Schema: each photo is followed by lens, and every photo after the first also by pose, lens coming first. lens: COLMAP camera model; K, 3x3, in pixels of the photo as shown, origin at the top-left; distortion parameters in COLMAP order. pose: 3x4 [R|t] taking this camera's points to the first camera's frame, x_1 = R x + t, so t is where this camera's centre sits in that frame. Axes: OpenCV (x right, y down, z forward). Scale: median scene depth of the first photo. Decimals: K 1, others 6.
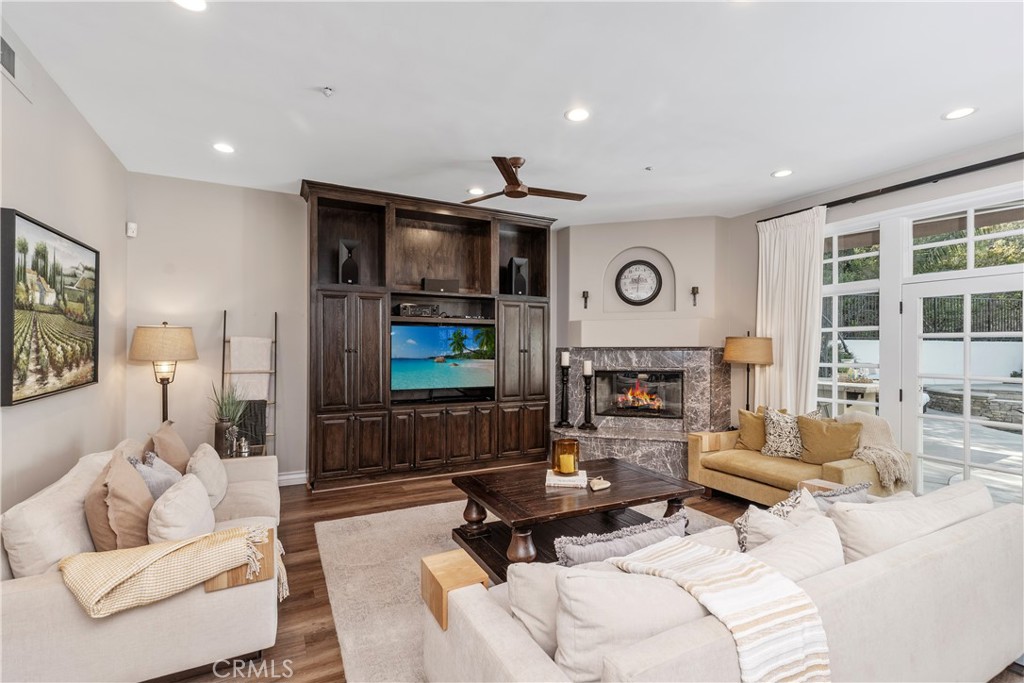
lens RADIAL K [[469.0, 0, 508.2], [0, 469.0, 344.4], [0, 0, 1]] dist [-0.000531, -0.000008]
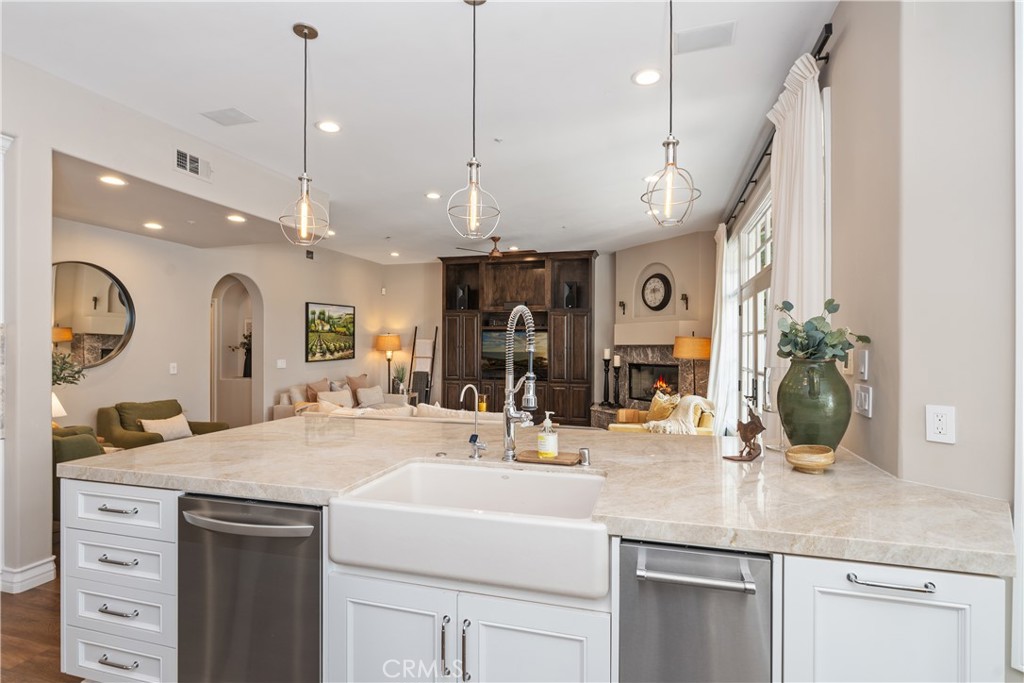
lens RADIAL K [[491.4, 0, 512.0], [0, 491.4, 341.5], [0, 0, 1]] dist [0.000485, 0.000036]
pose [[0.718434, -0.003008, -0.695589, 1.441970], [0.001891, 0.999995, -0.002371, -0.001834], [0.695593, 0.000387, 0.718436, -0.288470]]
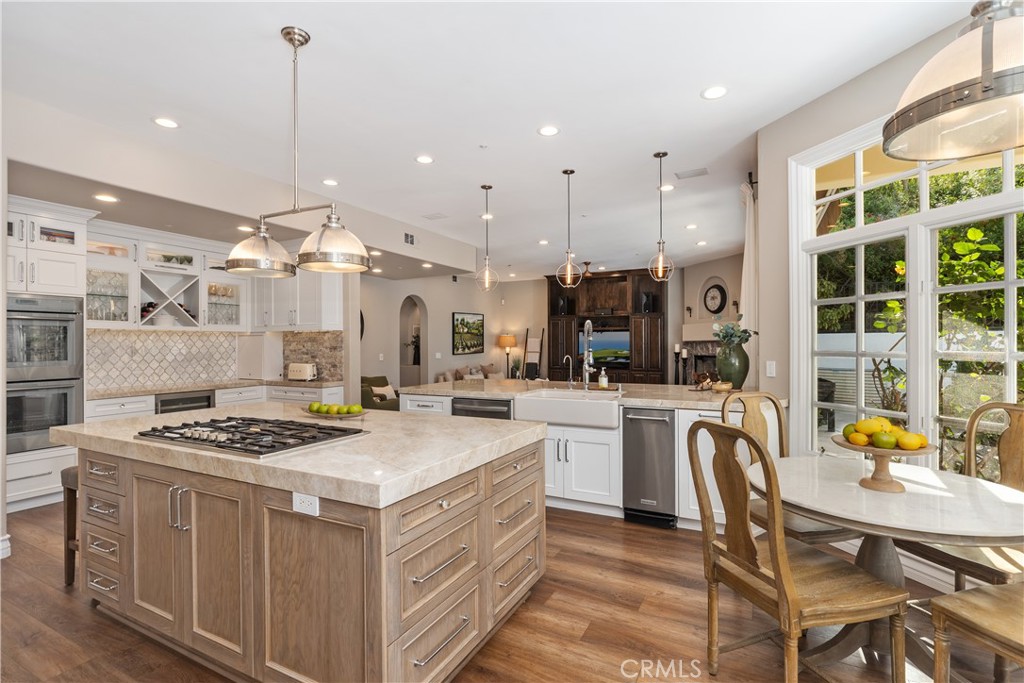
lens RADIAL K [[473.6, 0, 513.0], [0, 473.6, 344.6], [0, 0, 1]] dist [0.003340, 0.000107]
pose [[0.562388, -0.002770, -0.826869, 1.928812], [0.008705, 0.999959, 0.002571, 0.013996], [0.826828, -0.008643, 0.562389, -0.706136]]
